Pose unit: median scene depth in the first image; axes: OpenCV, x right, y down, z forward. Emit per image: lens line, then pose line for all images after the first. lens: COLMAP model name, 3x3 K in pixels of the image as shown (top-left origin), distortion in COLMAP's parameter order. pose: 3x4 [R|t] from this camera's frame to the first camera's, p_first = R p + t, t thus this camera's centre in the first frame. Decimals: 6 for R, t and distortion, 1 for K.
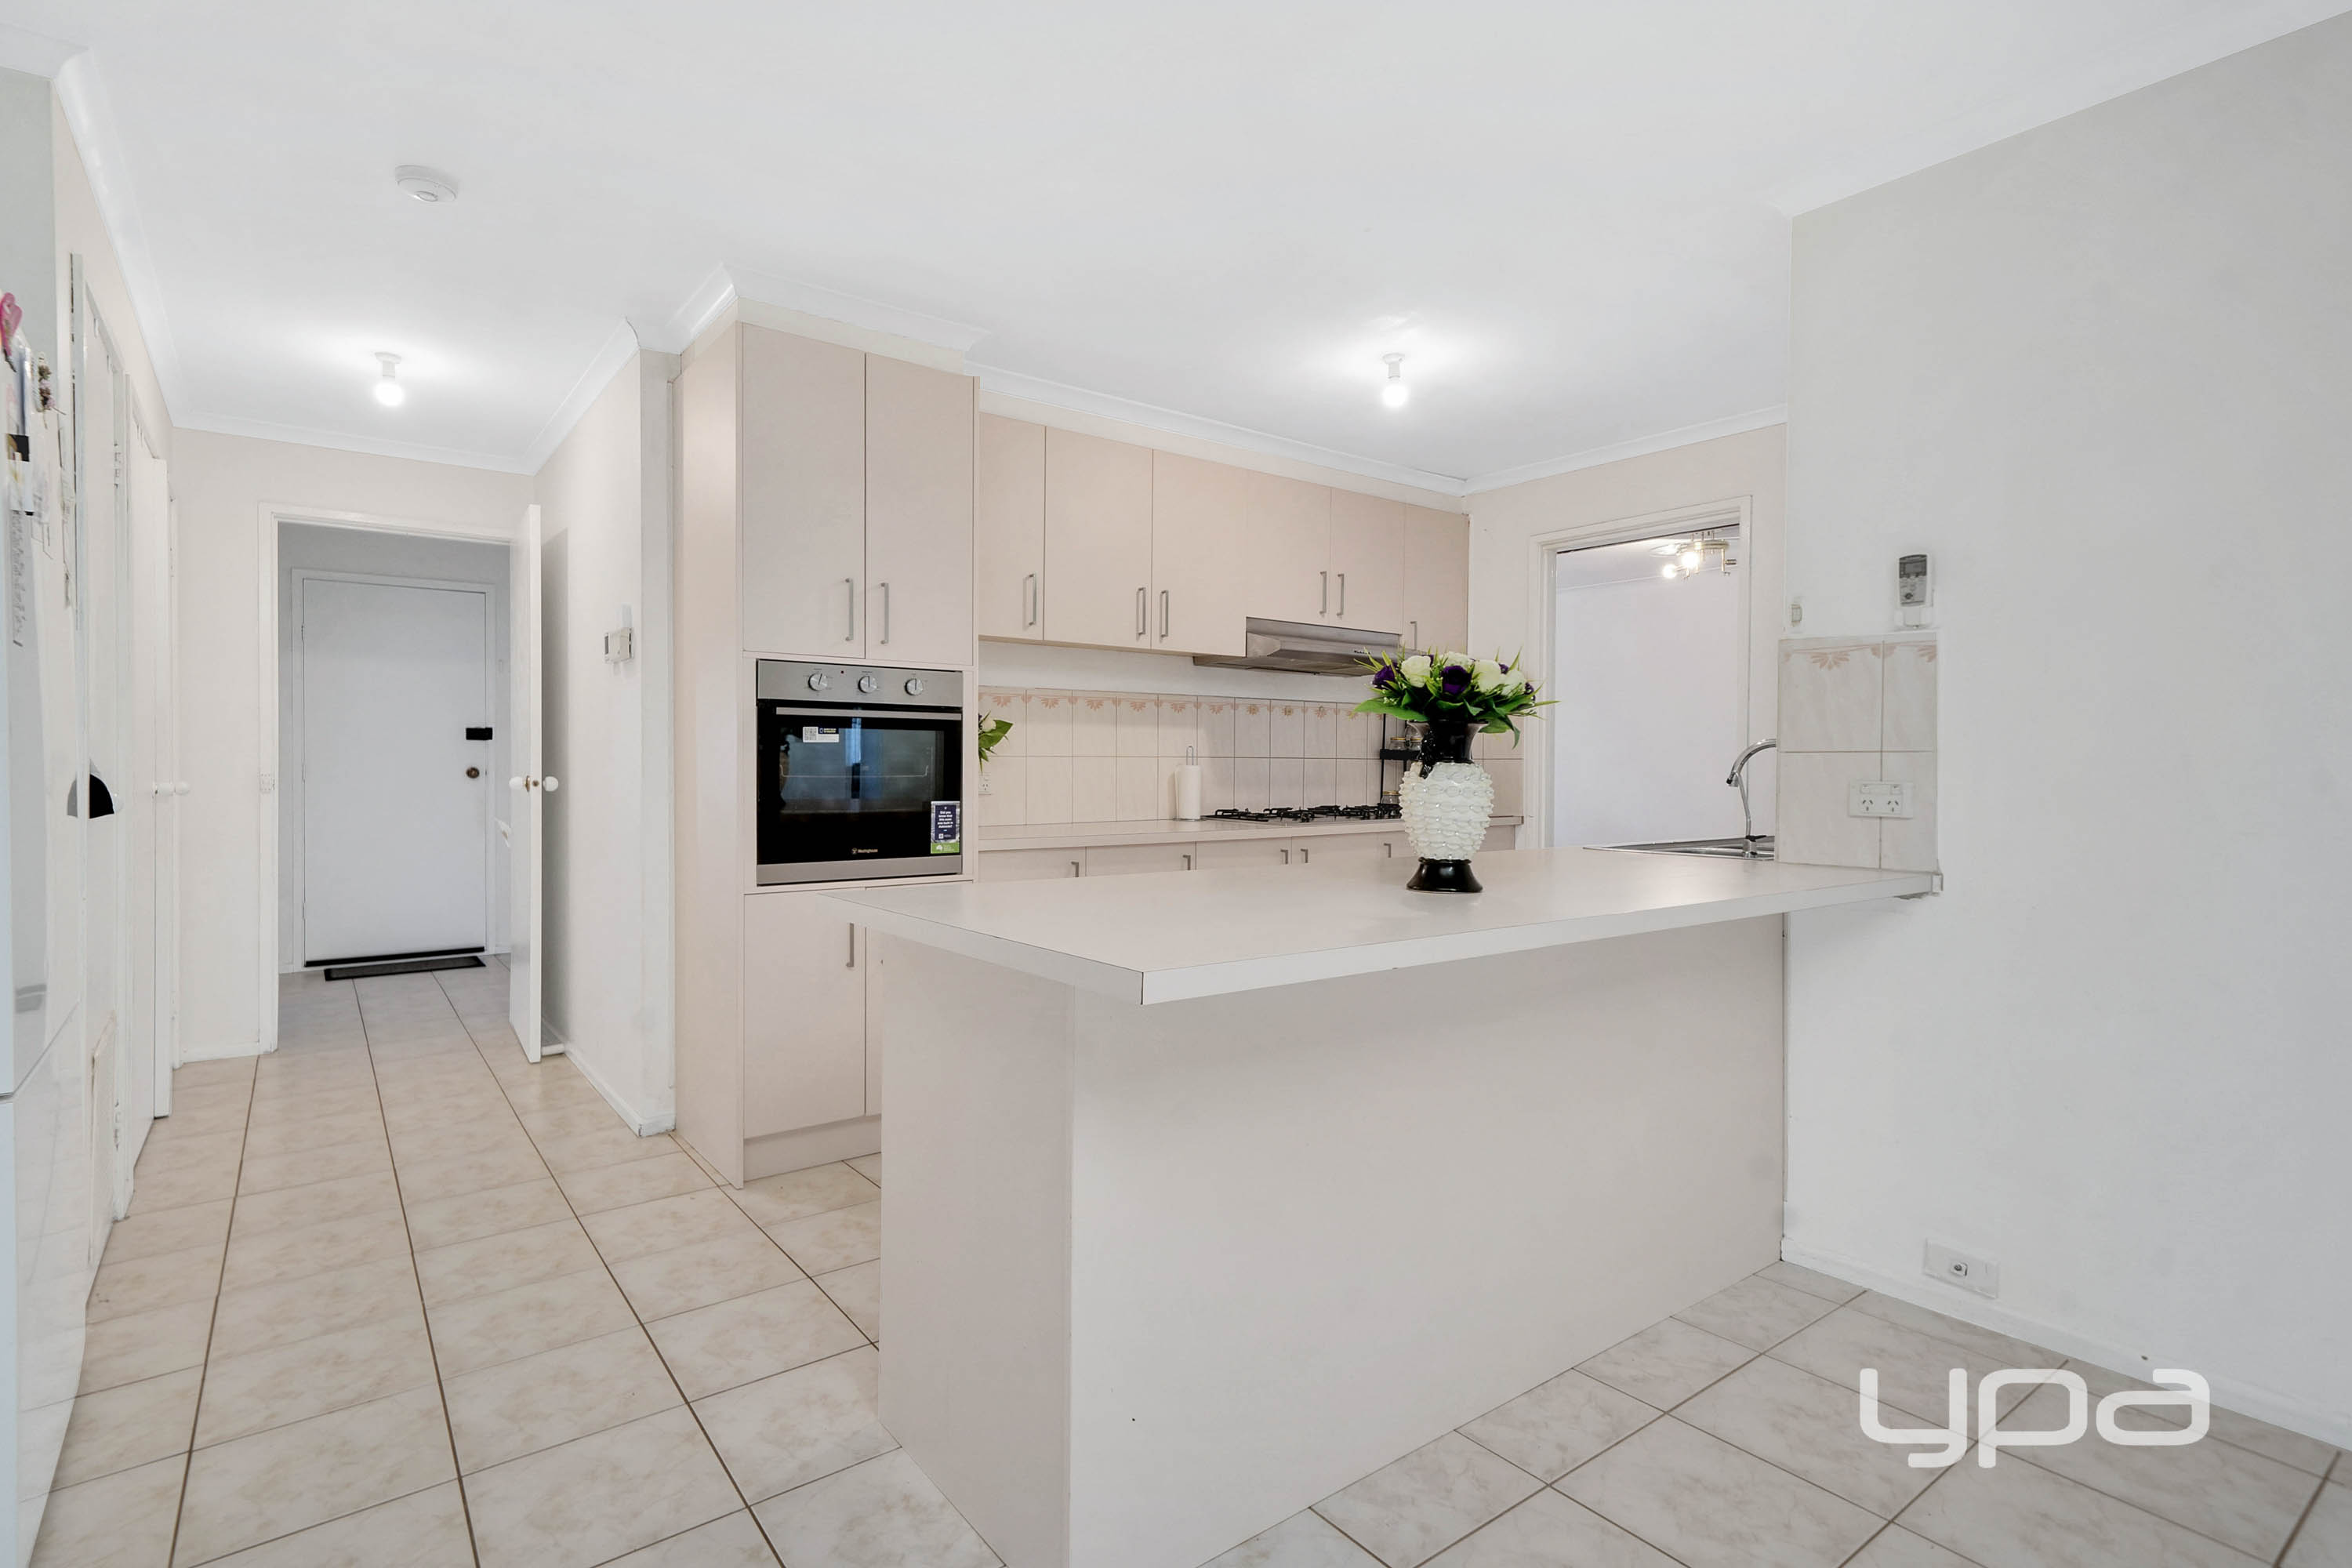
lens RADIAL K [[1178.4, 0, 1188.4], [0, 1178.4, 786.7], [0, 0, 1]] dist [-0.003996, 0.001618]
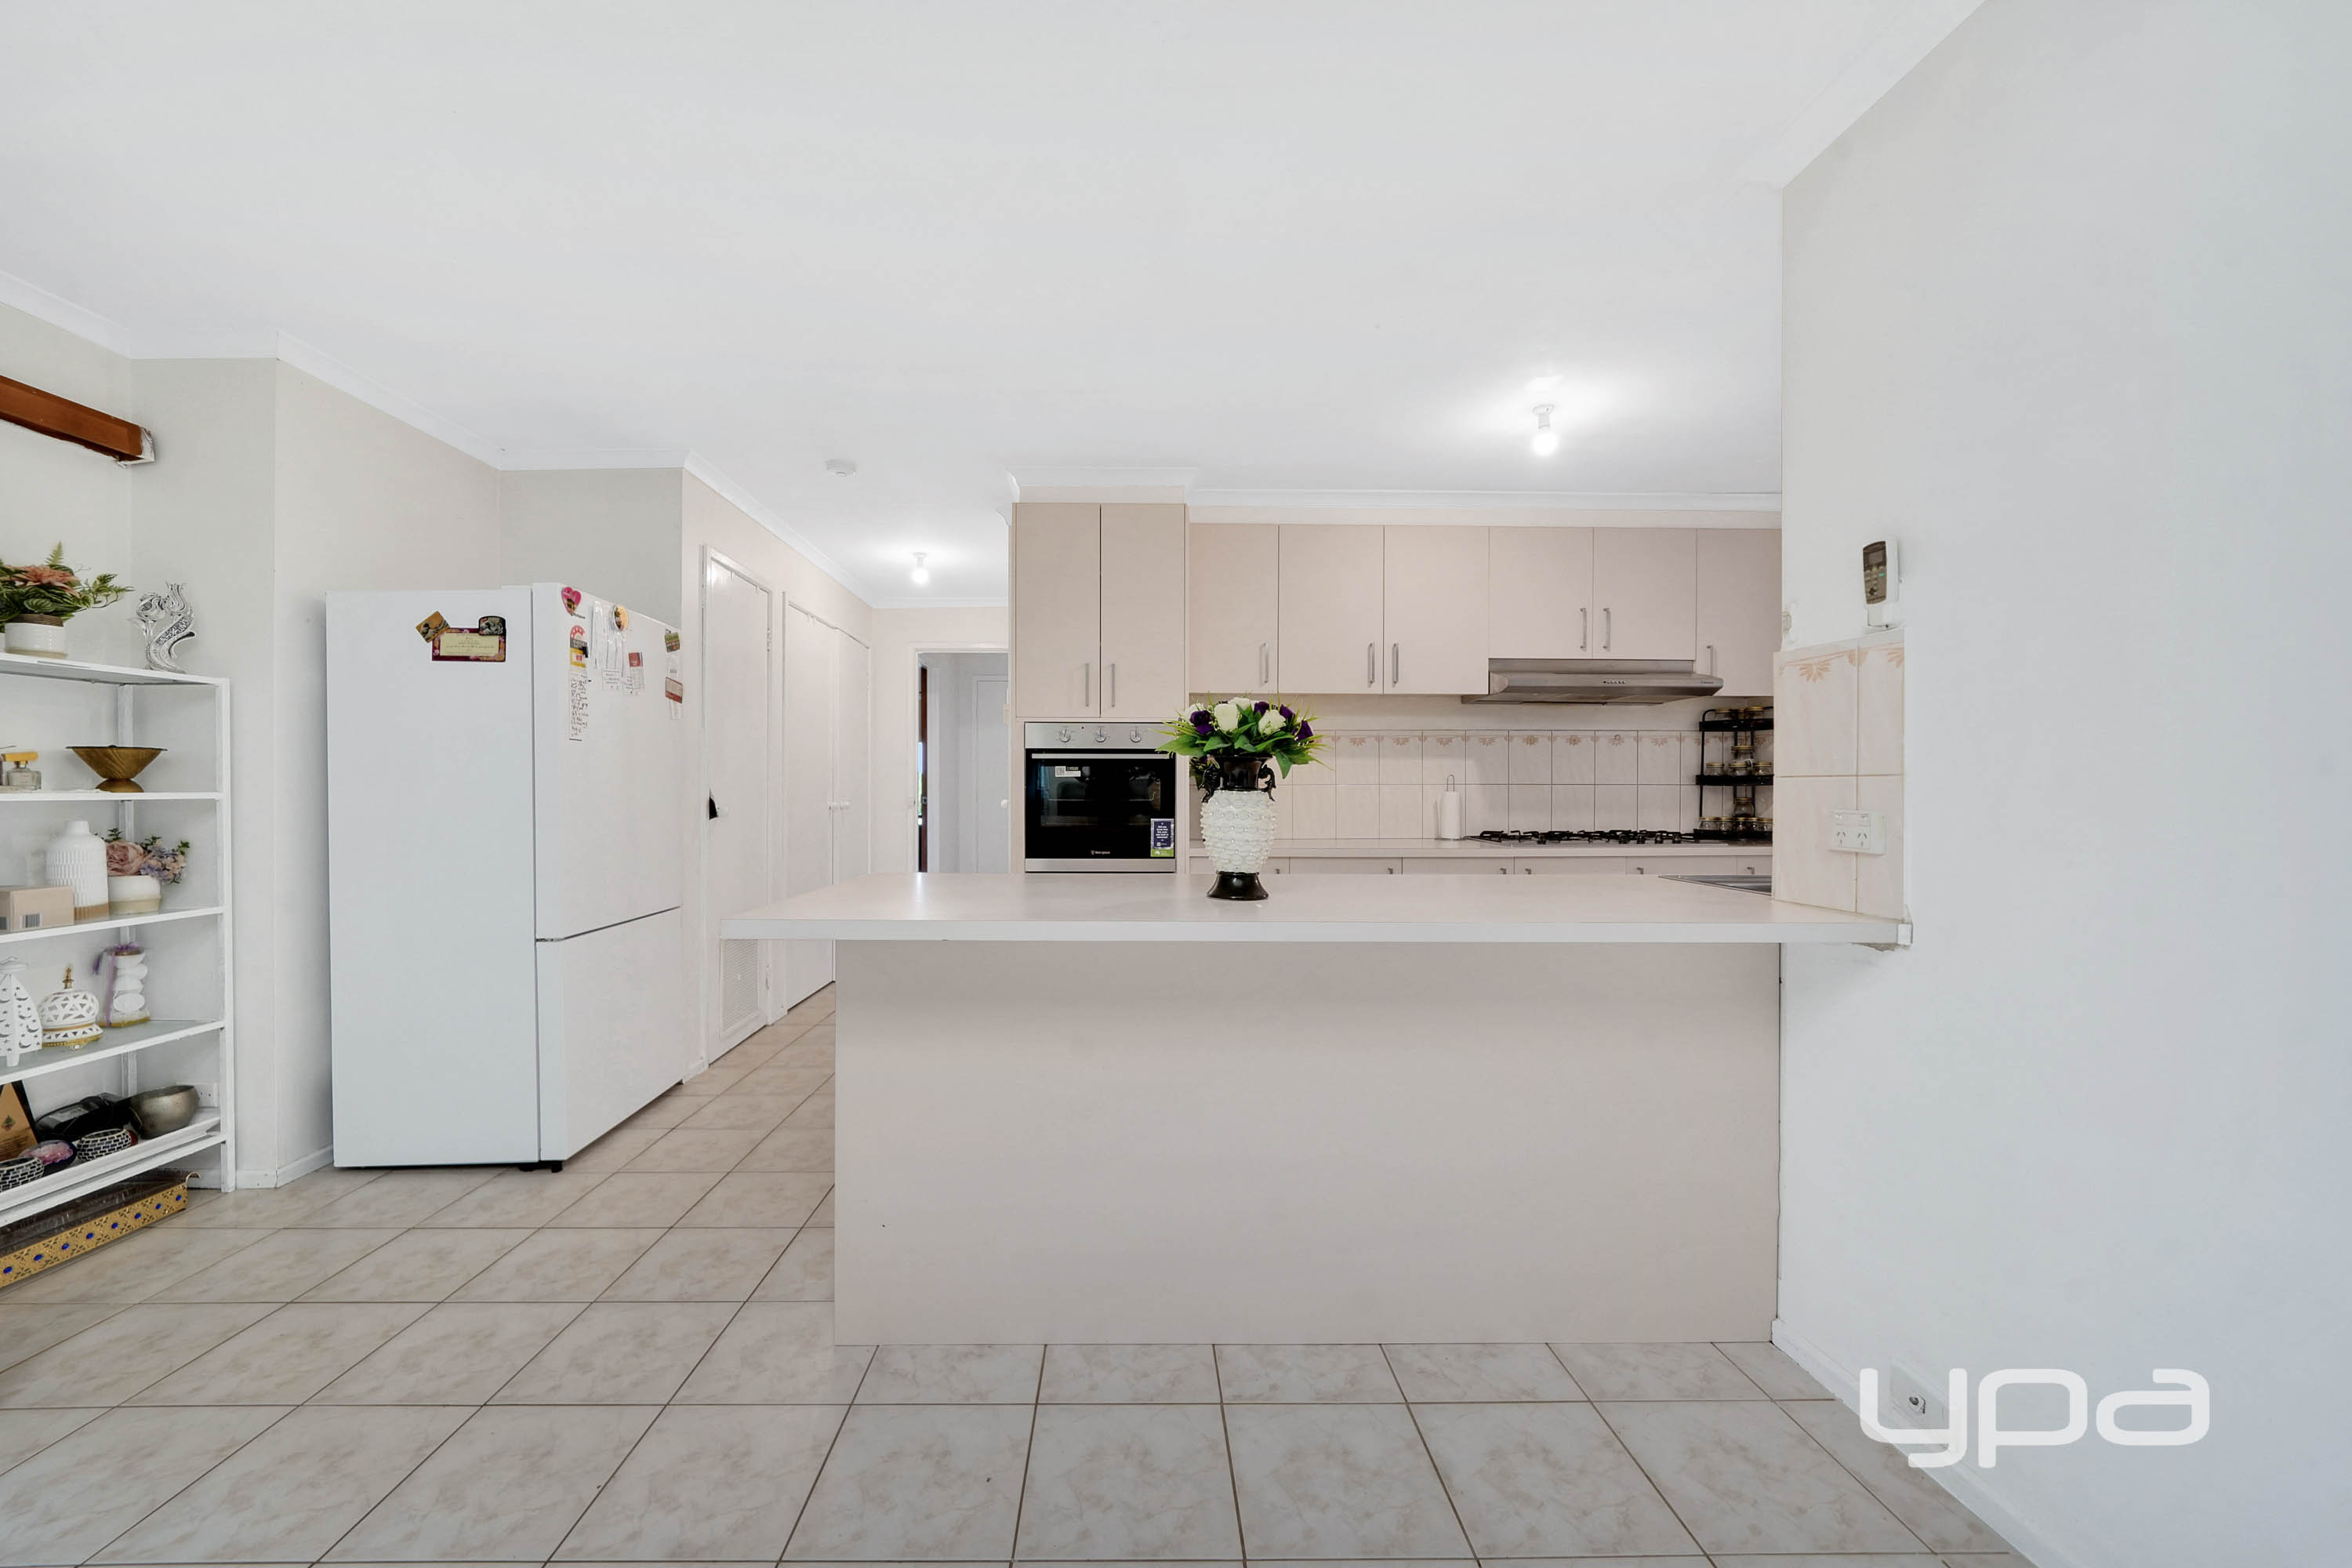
lens RADIAL K [[989.0, 0, 1131.0], [0, 989.0, 784.1], [0, 0, 1]] dist [0.005238, -0.000347]
pose [[0.783442, -0.006393, -0.621432, 0.436533], [-0.009617, 0.999703, -0.022408, -0.001525], [0.621391, 0.023532, 0.783148, 0.075511]]
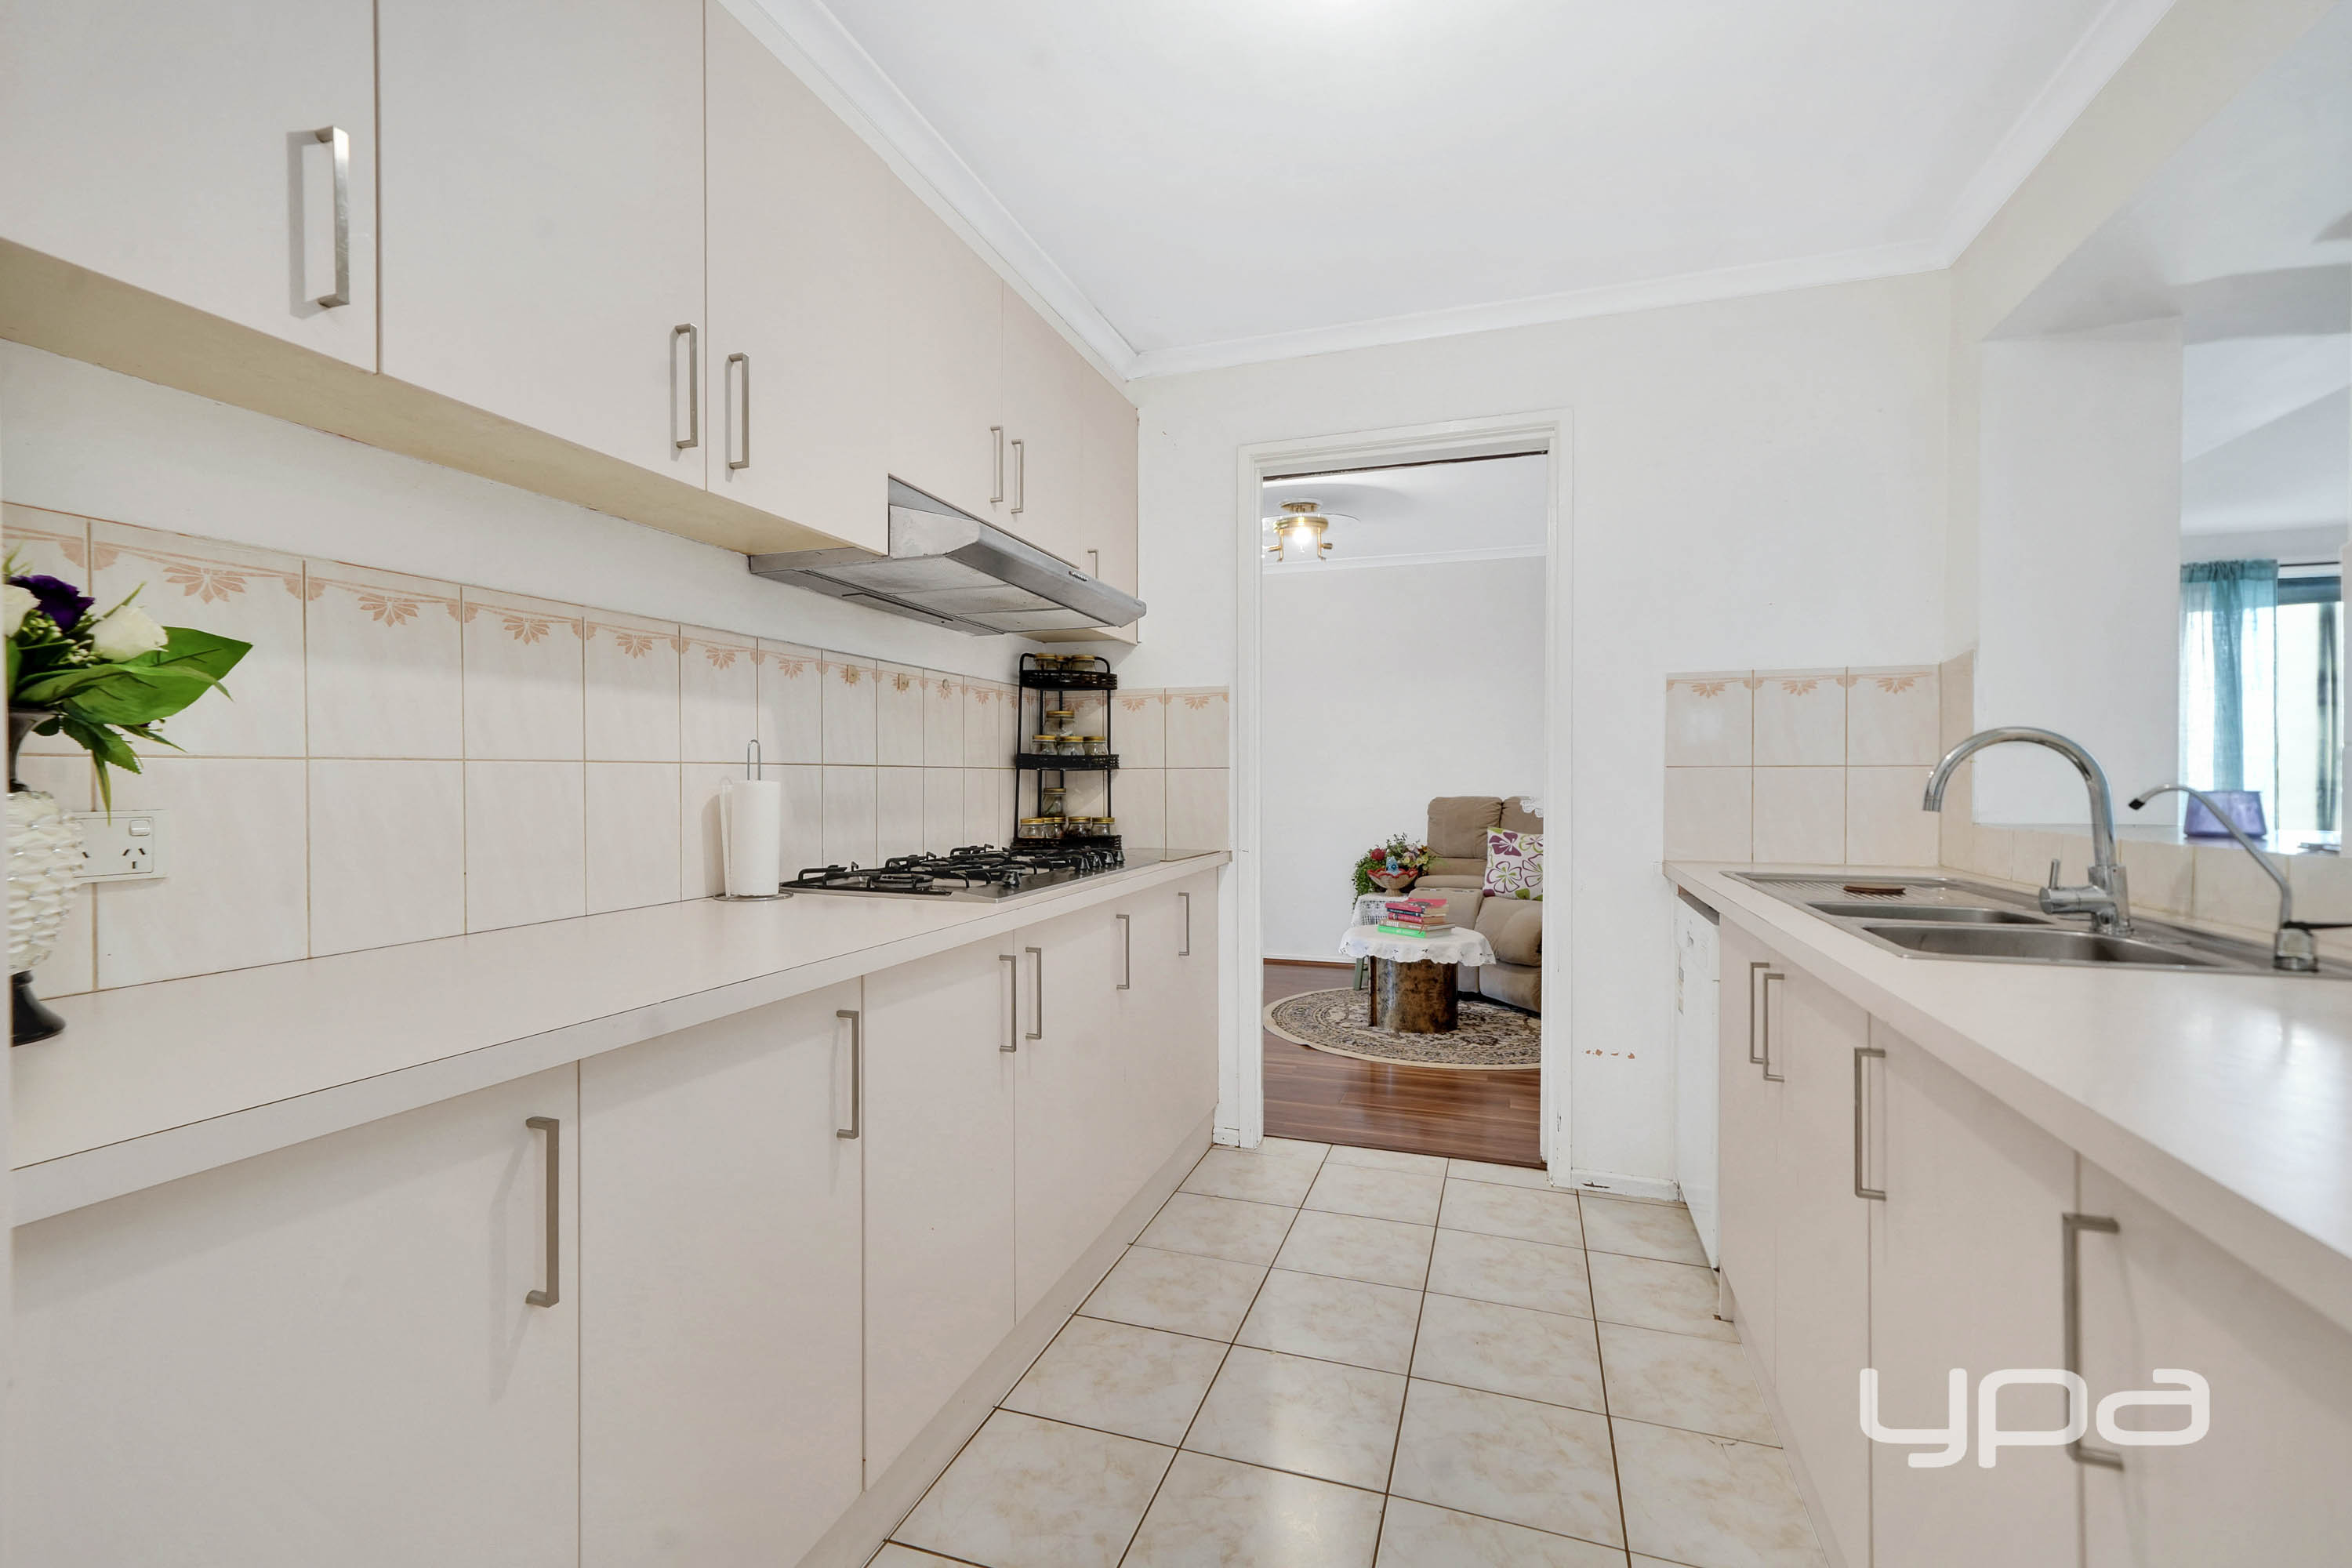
lens RADIAL K [[1017.7, 0, 1138.8], [0, 1017.7, 782.0], [0, 0, 1]] dist [0.005135, 0.000102]
pose [[0.849347, -0.007303, 0.527785, -0.101600], [0.015090, 0.999832, -0.010448, -0.013452], [-0.527619, 0.016839, 0.849314, 0.710064]]
